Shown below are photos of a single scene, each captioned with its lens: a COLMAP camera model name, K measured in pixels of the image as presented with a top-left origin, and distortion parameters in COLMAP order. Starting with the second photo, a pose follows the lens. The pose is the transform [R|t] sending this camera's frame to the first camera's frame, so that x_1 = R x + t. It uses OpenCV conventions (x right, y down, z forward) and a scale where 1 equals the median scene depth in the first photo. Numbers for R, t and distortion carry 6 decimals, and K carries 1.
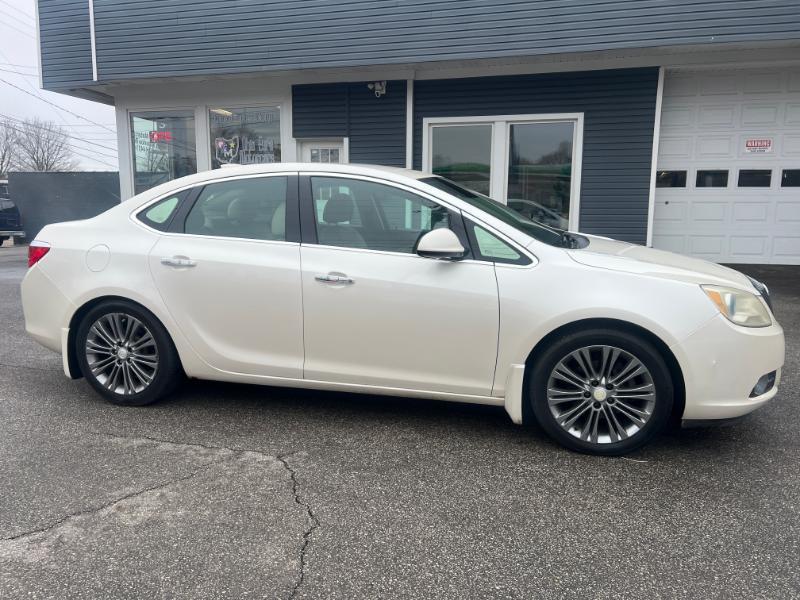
lens RADIAL K [[605.4, 0, 397.3], [0, 605.4, 301.9], [0, 0, 1]] dist [0.047965, -0.052392]
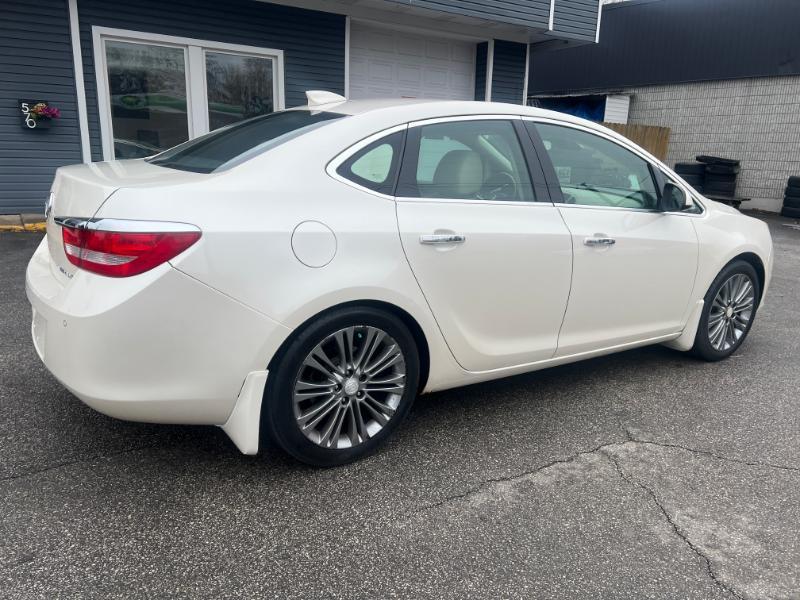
lens RADIAL K [[605.4, 0, 405.6], [0, 605.4, 302.5], [0, 0, 1]] dist [0.047965, -0.052392]
pose [[0.669854, -0.161924, 0.724622, -0.917179], [0.090236, 0.986450, 0.137017, -0.092497], [-0.736989, -0.026395, 0.675389, 0.555336]]
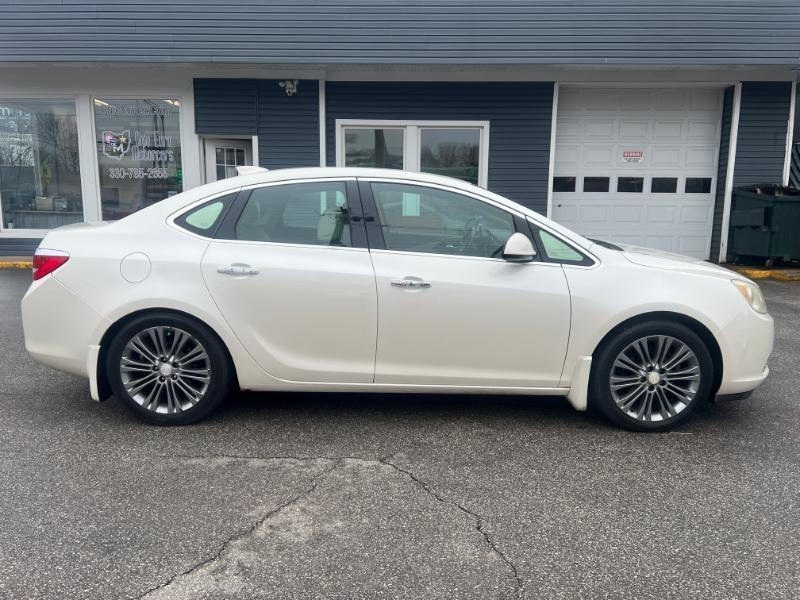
lens RADIAL K [[605.4, 0, 398.3], [0, 605.4, 307.6], [0, 0, 1]] dist [0.047965, -0.052392]
pose [[0.967559, -0.037222, 0.249888, -0.357068], [0.034814, 0.999295, 0.014050, -0.011232], [-0.250234, -0.004895, 0.968173, 0.015753]]
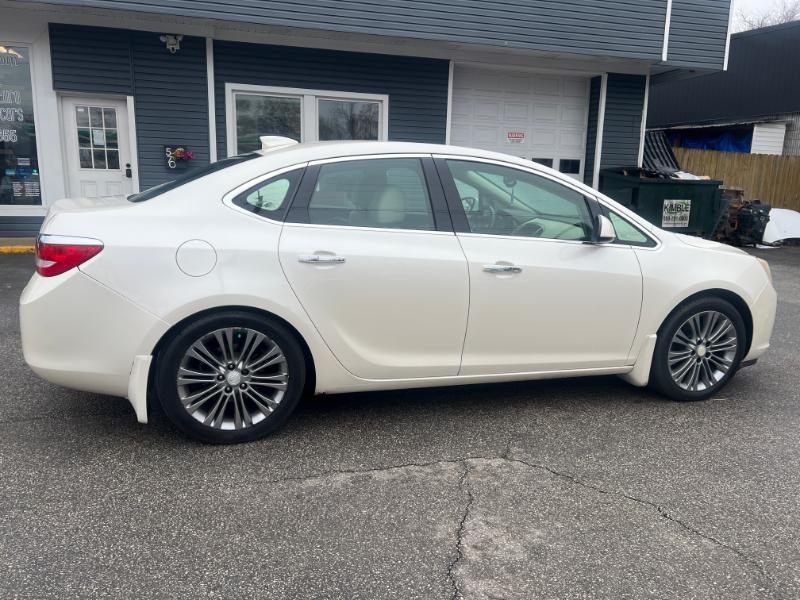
lens RADIAL K [[605.4, 0, 401.8], [0, 605.4, 303.7], [0, 0, 1]] dist [0.047965, -0.052392]
pose [[0.850186, -0.085338, 0.519521, -0.704273], [0.060863, 0.996091, 0.064019, -0.050436], [-0.522953, -0.022809, 0.852056, 0.238987]]
